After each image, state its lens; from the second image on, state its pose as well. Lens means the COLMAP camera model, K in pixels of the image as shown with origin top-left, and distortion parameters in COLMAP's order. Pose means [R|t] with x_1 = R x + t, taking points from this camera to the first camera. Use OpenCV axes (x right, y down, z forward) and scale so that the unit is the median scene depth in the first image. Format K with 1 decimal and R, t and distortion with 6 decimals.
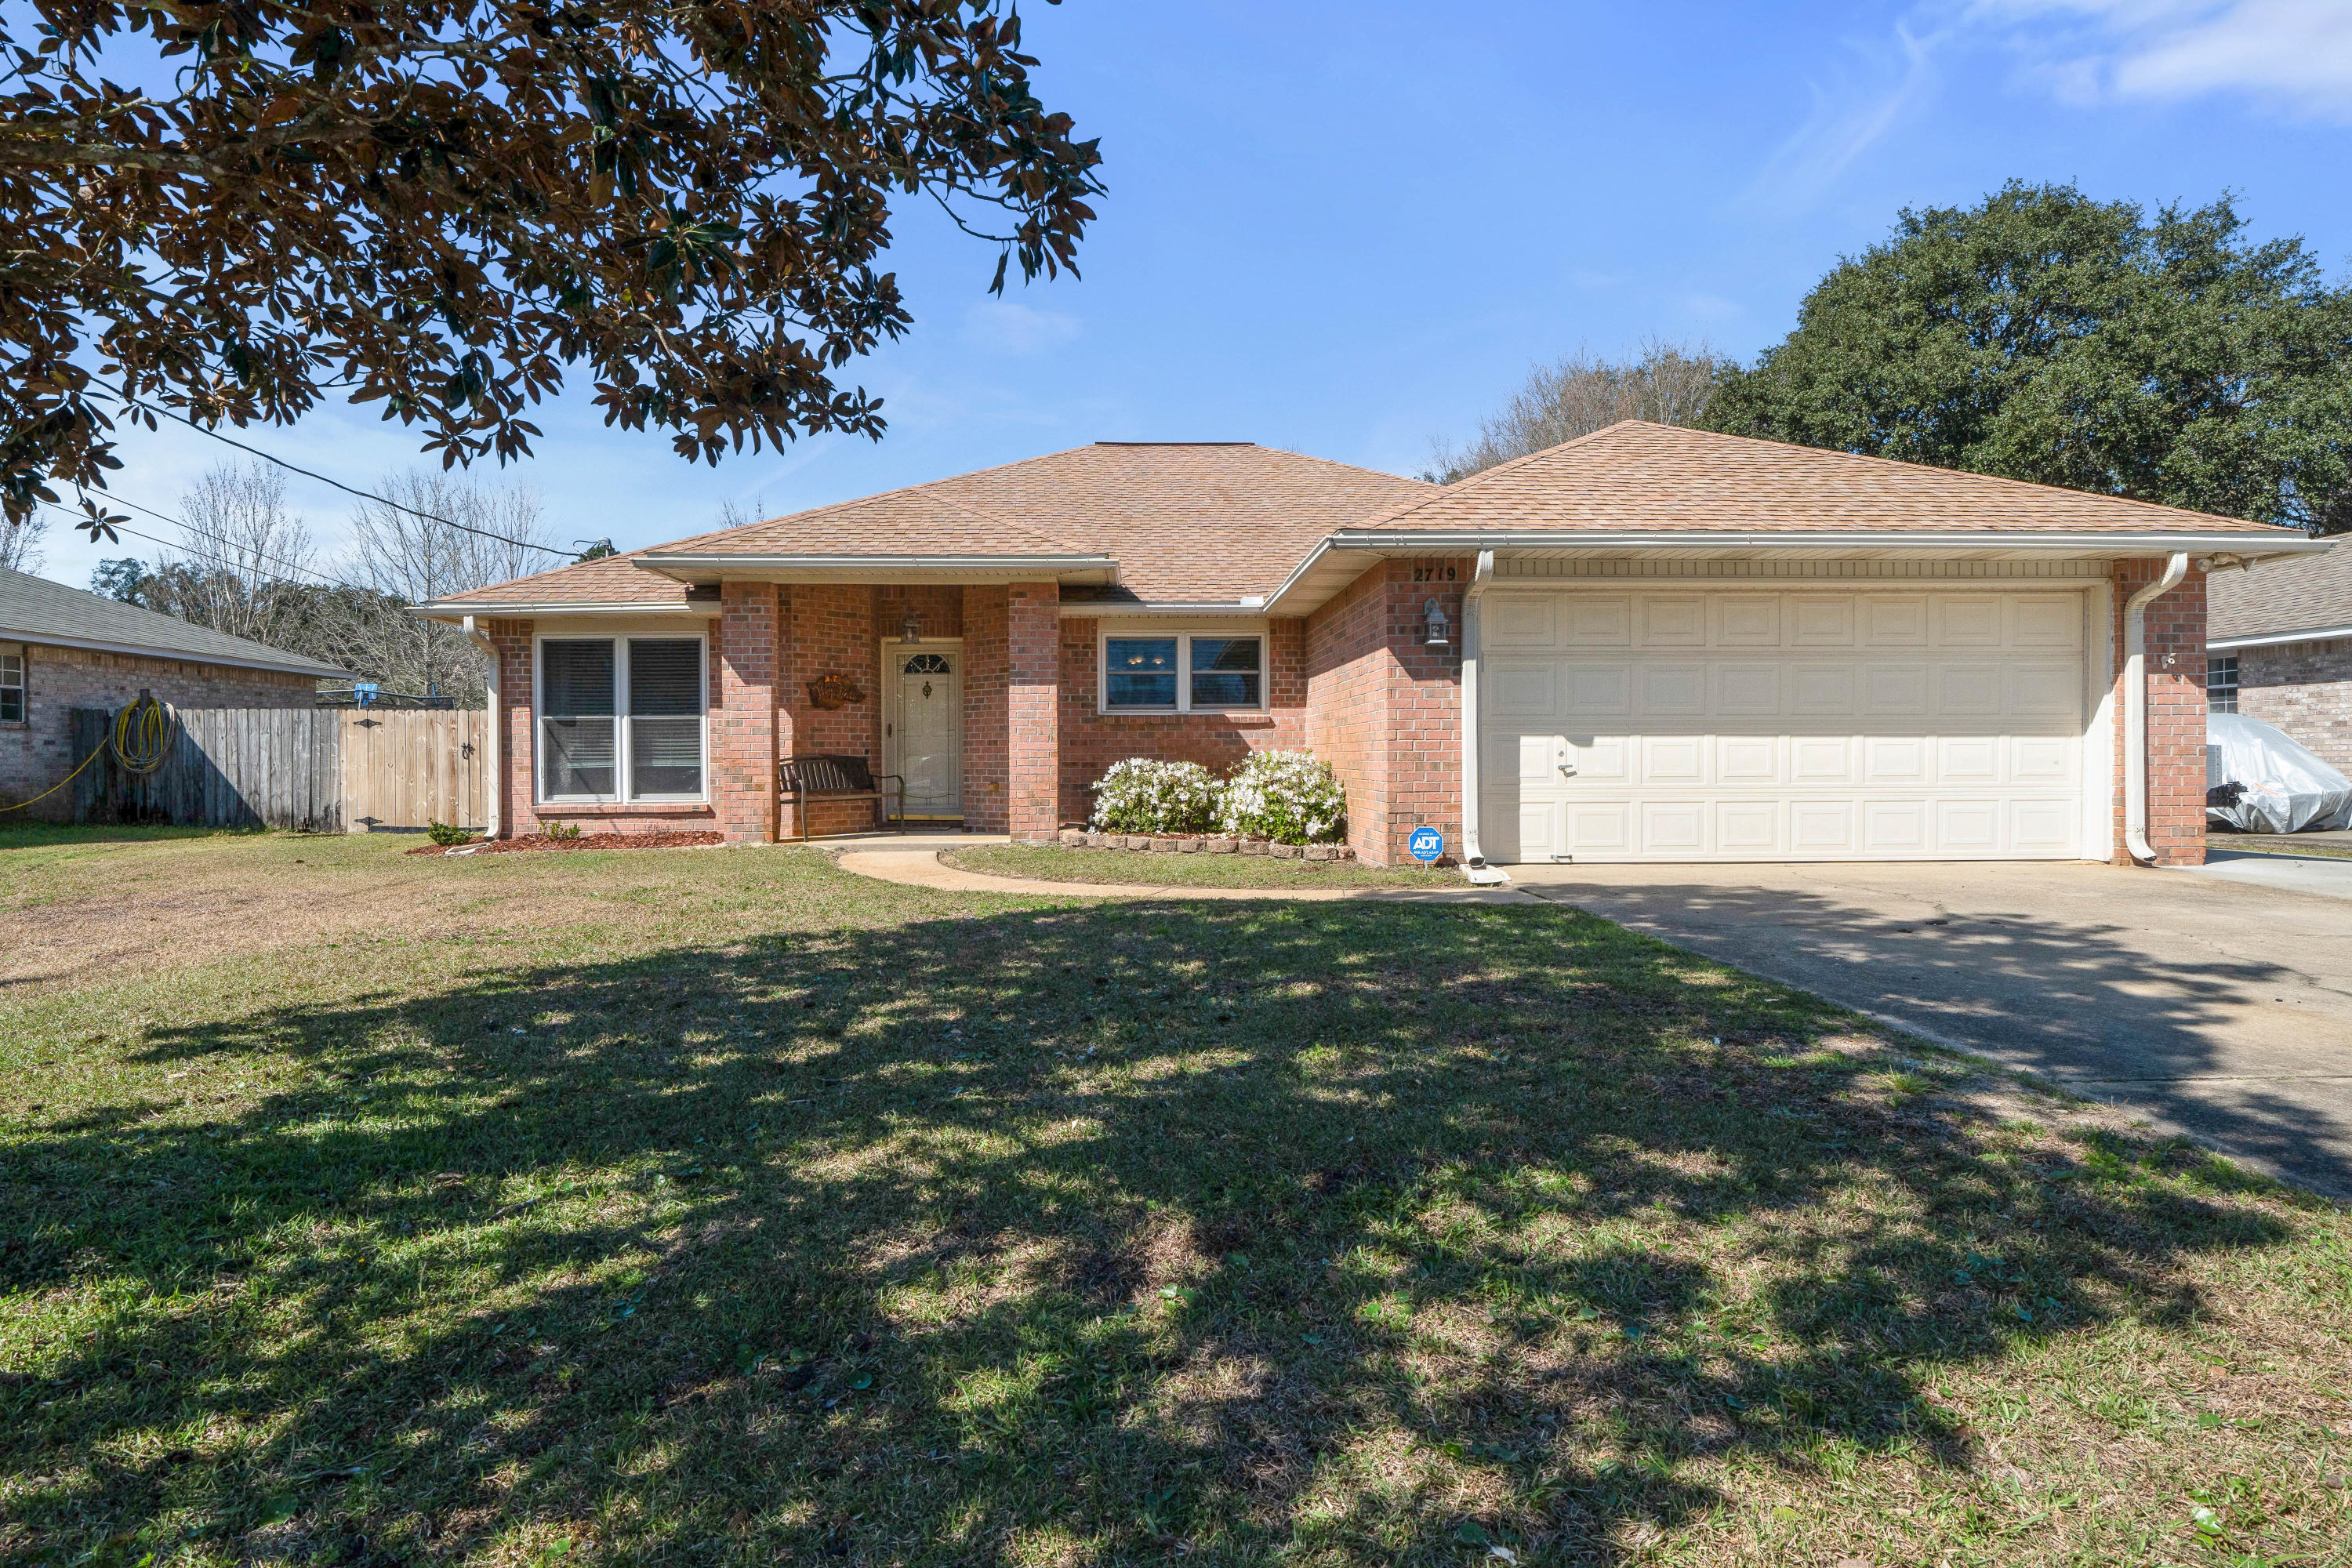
lens RADIAL K [[1241.2, 0, 1172.1], [0, 1241.2, 760.6], [0, 0, 1]] dist [-0.006417, 0.000344]
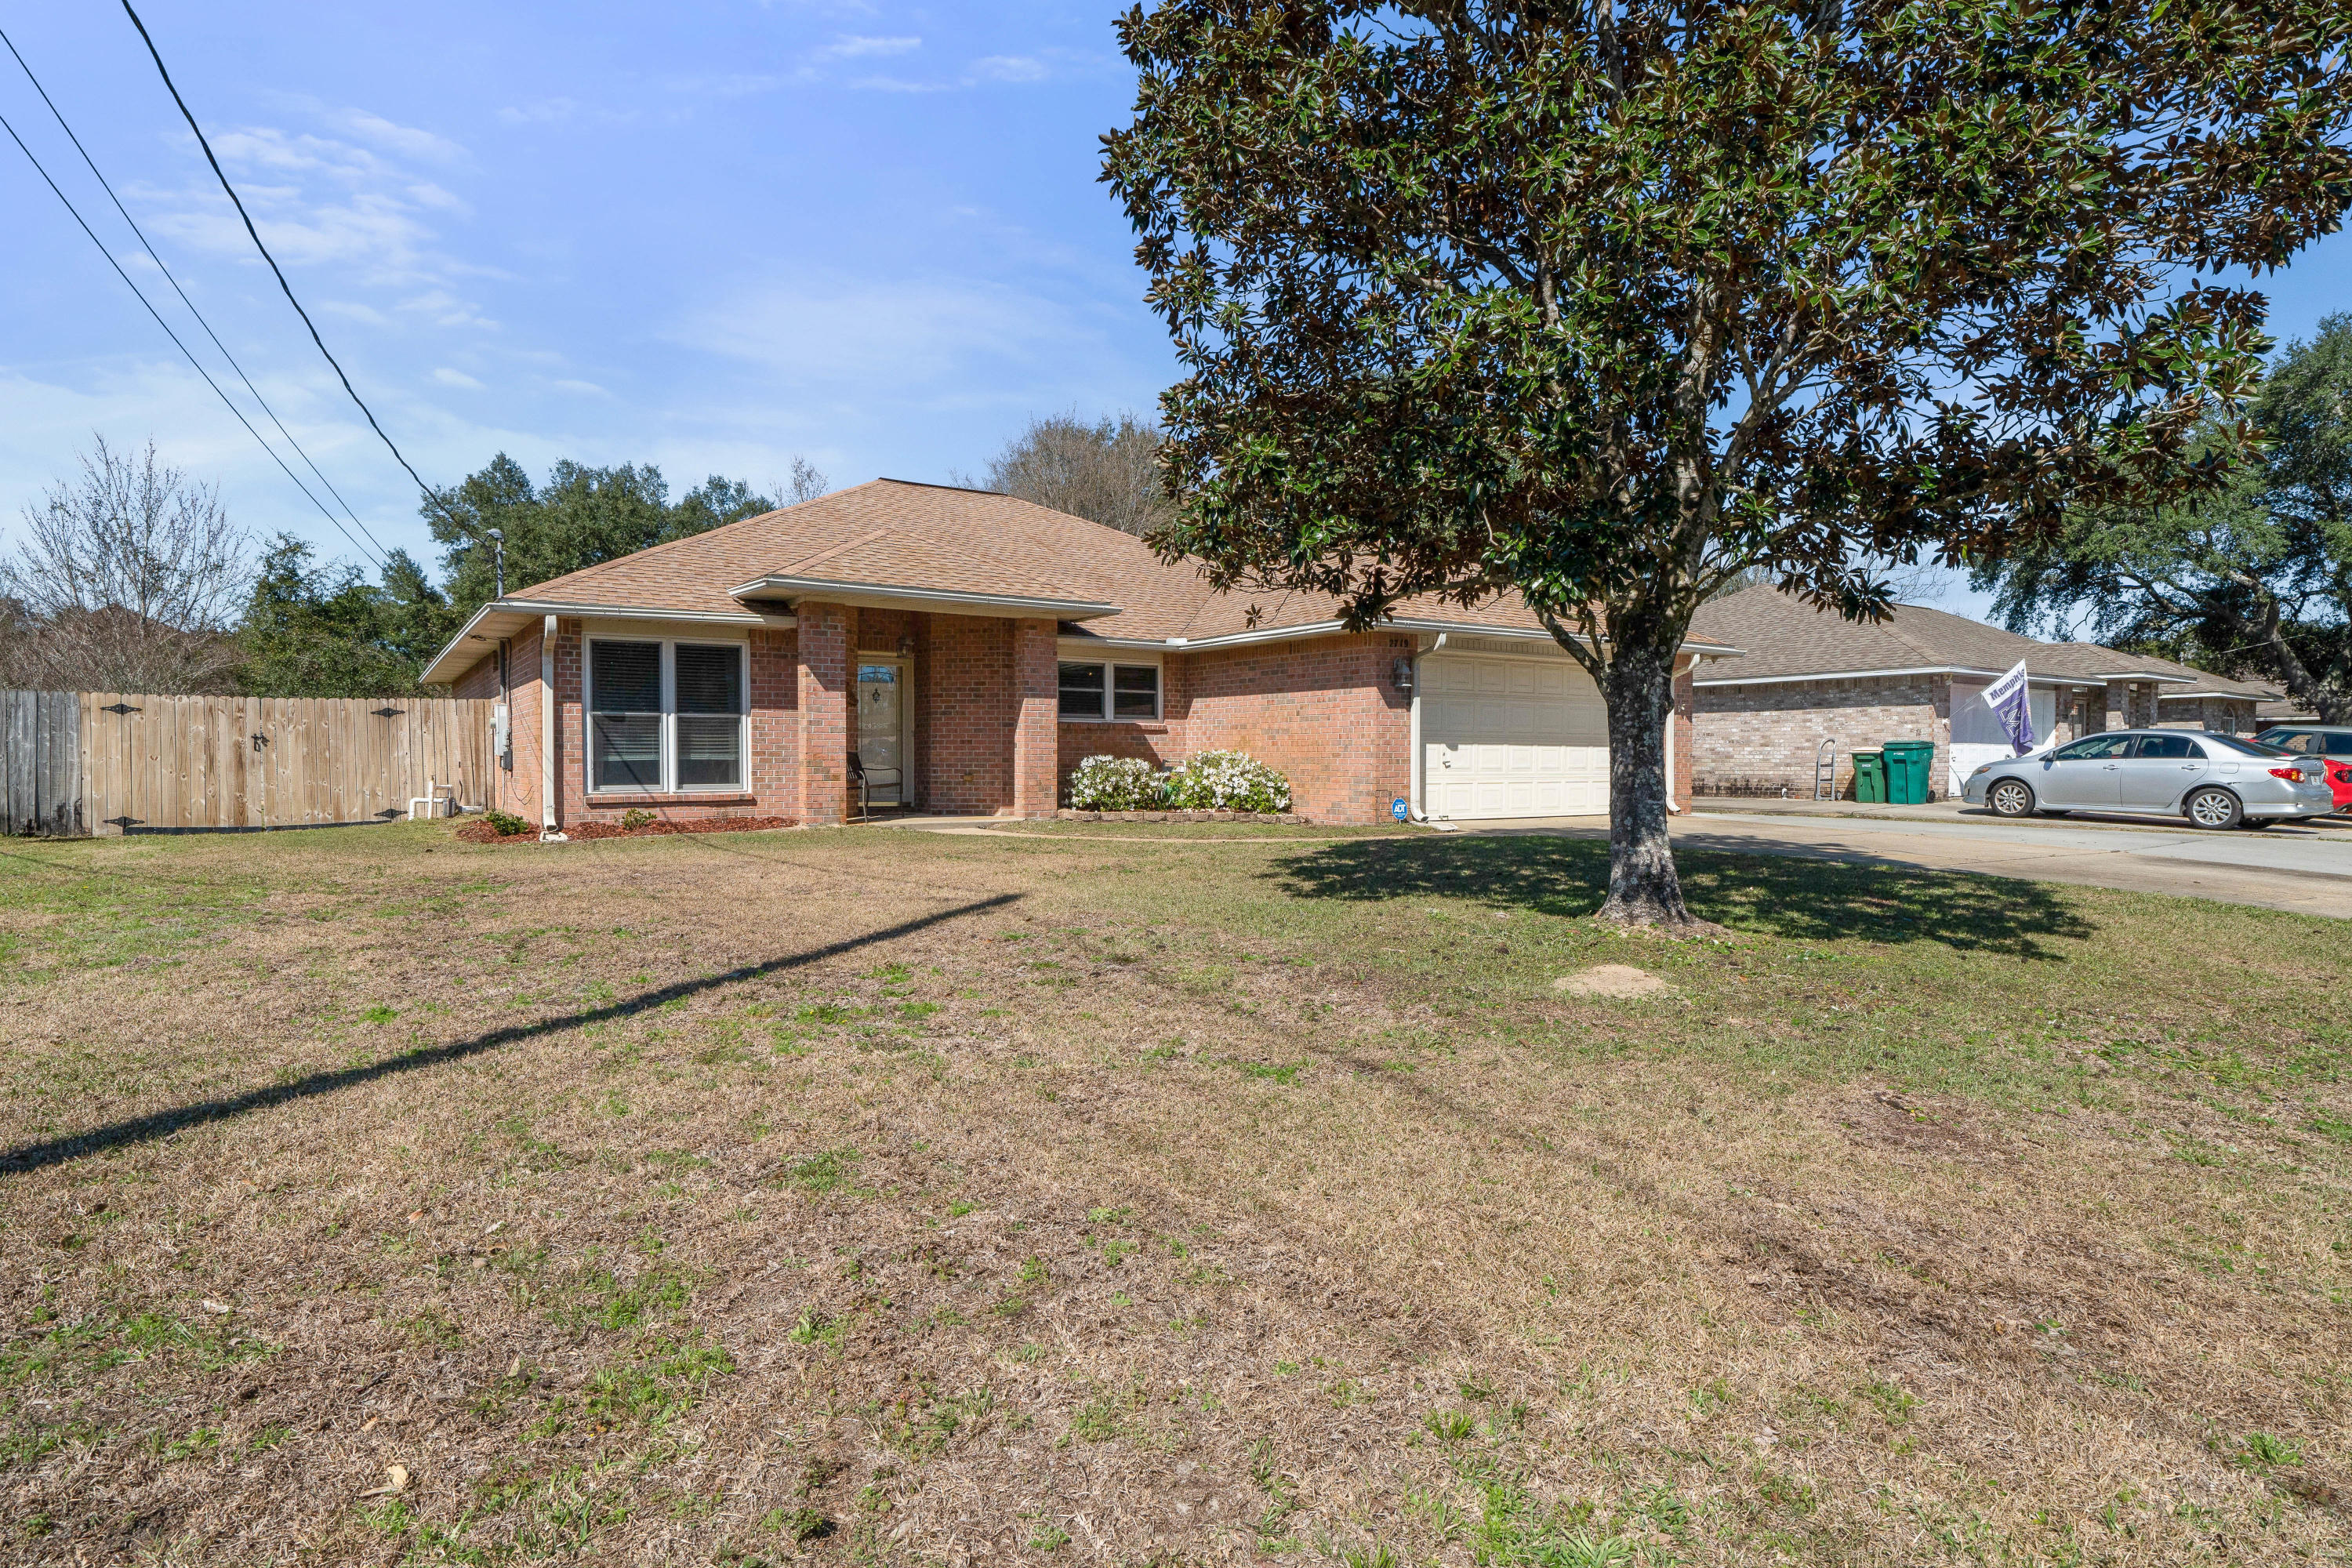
lens RADIAL K [[1224.5, 0, 1169.9], [0, 1224.5, 767.2], [0, 0, 1]] dist [-0.002017, -0.000653]
pose [[0.853108, 0.001663, 0.521732, -0.628541], [-0.004594, 0.999980, 0.004325, 0.004844], [-0.521714, -0.006087, 0.853099, -0.150666]]
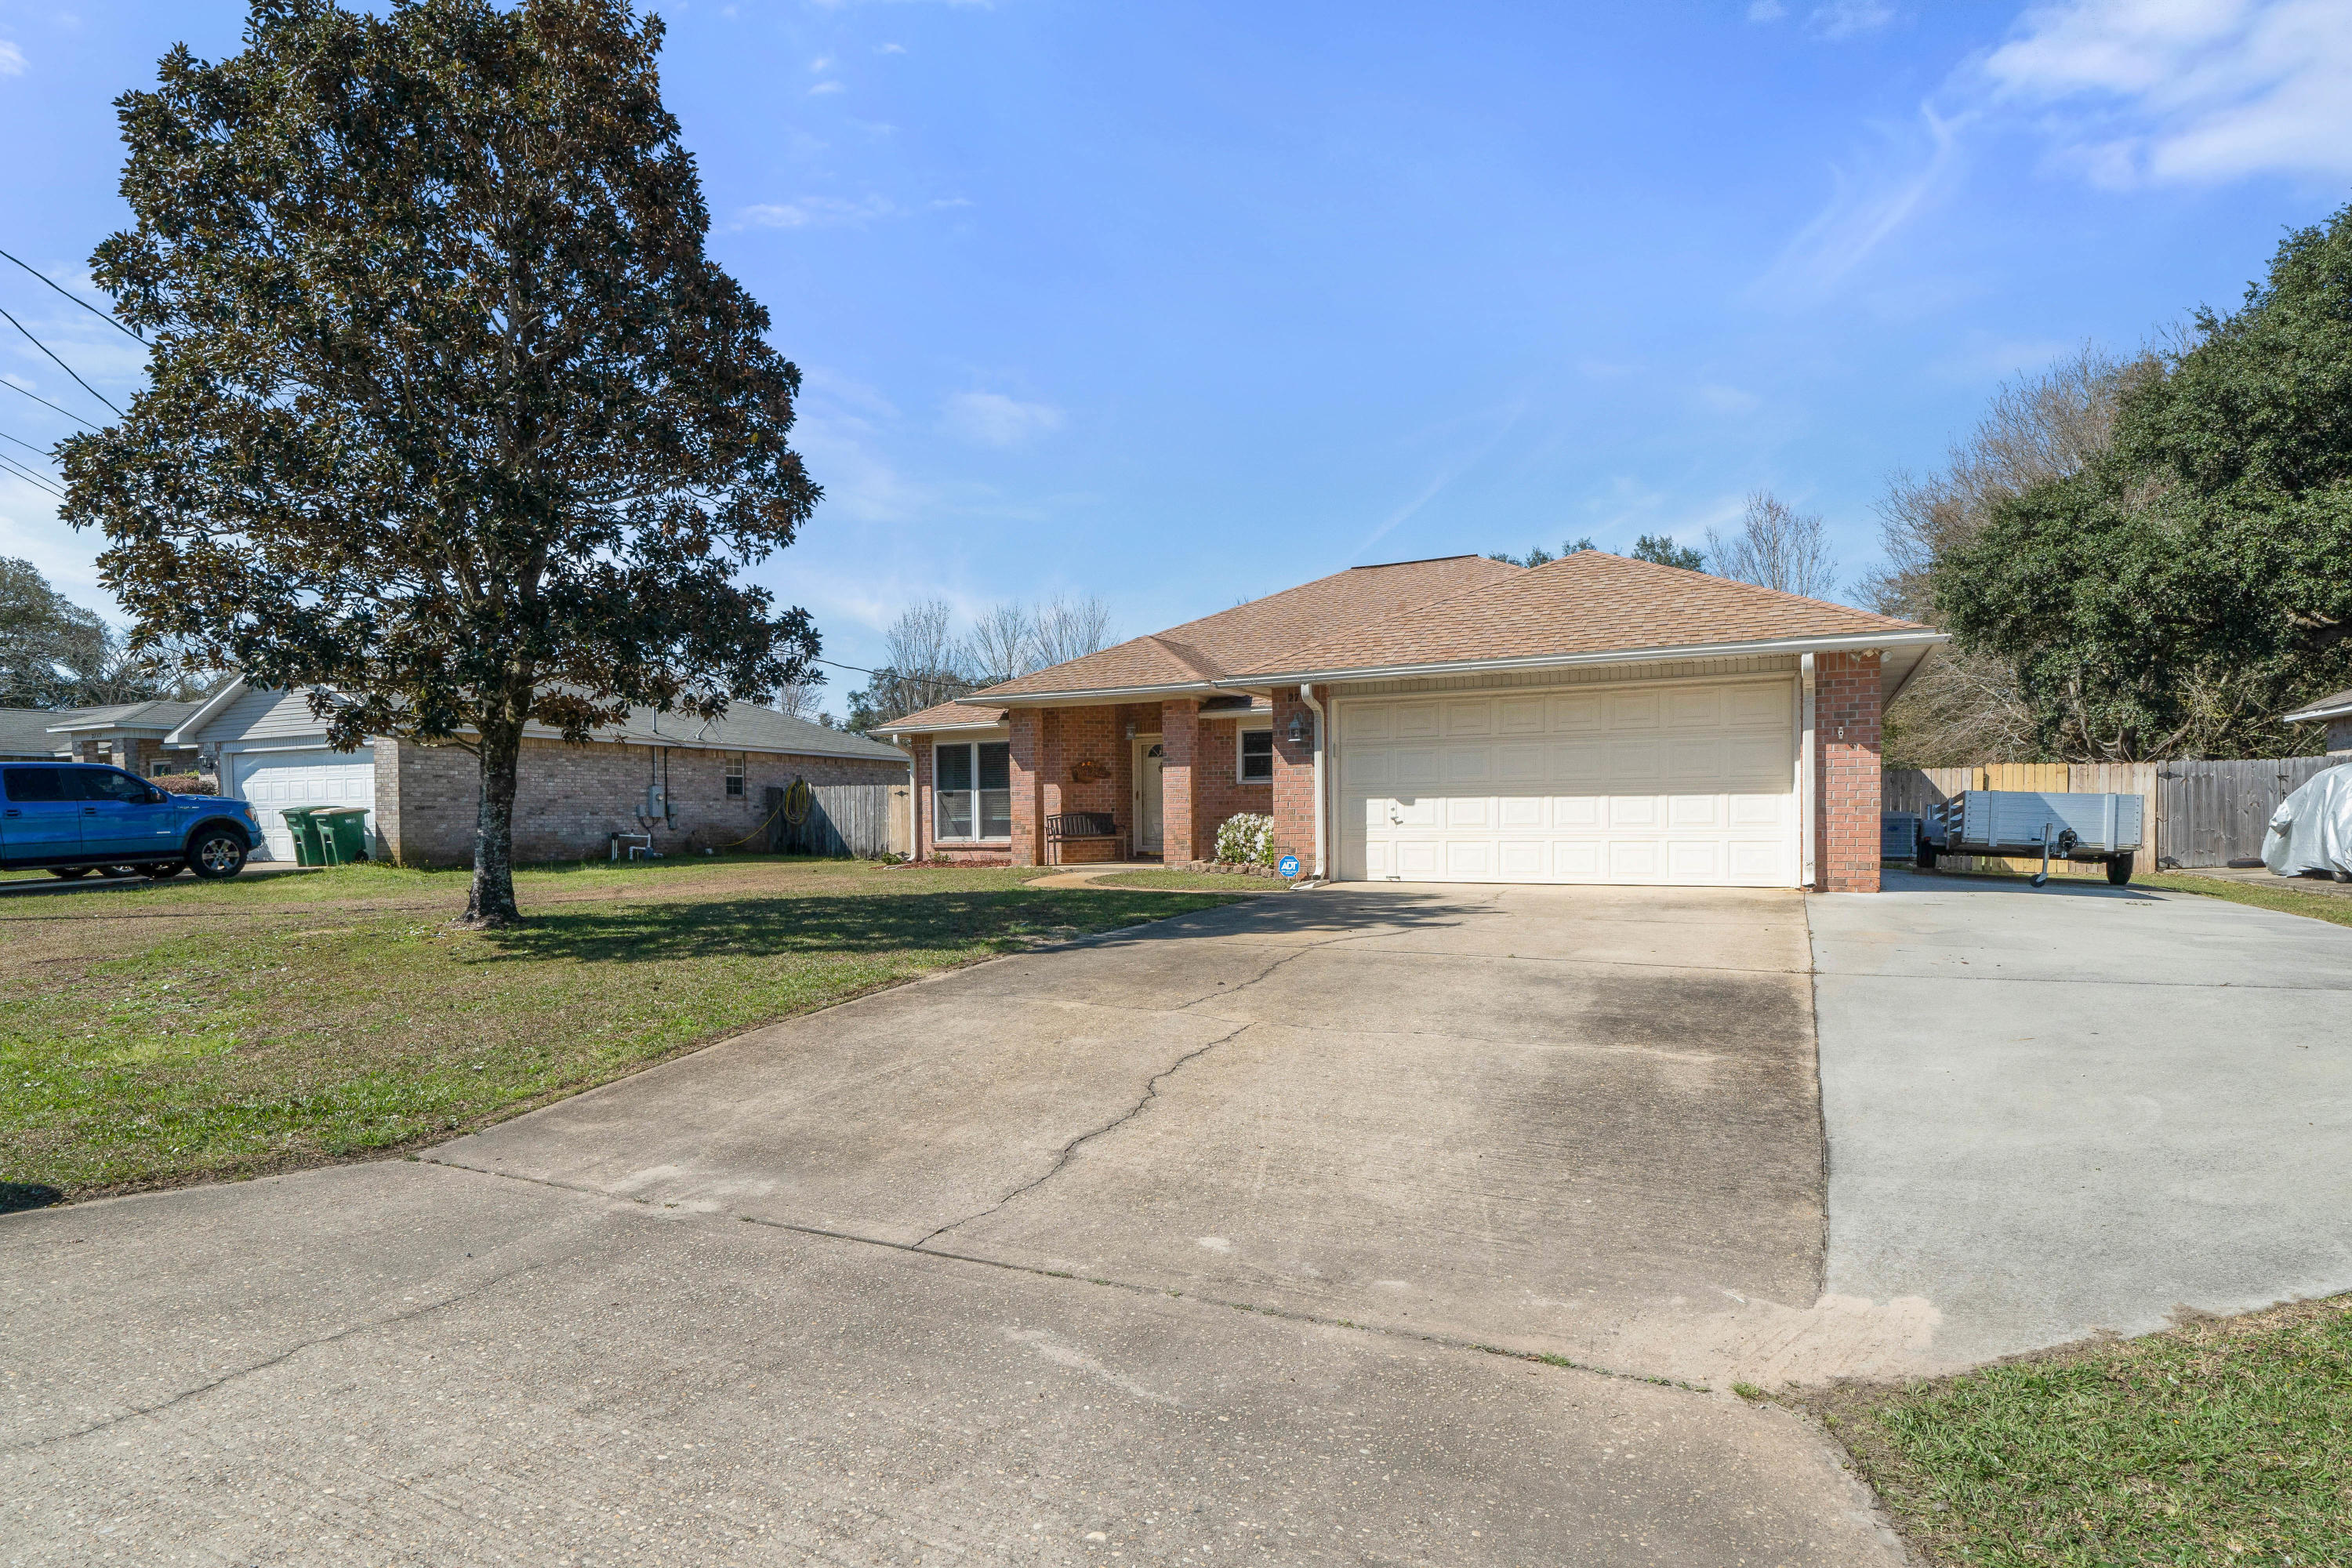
lens RADIAL K [[1259.2, 0, 1166.4], [0, 1259.2, 852.9], [0, 0, 1]] dist [-0.000195, -0.000196]
pose [[0.871832, 0.009758, -0.489708, 0.611271], [0.005677, 0.999533, 0.030023, -0.000063], [0.489772, -0.028955, 0.871370, -0.354337]]
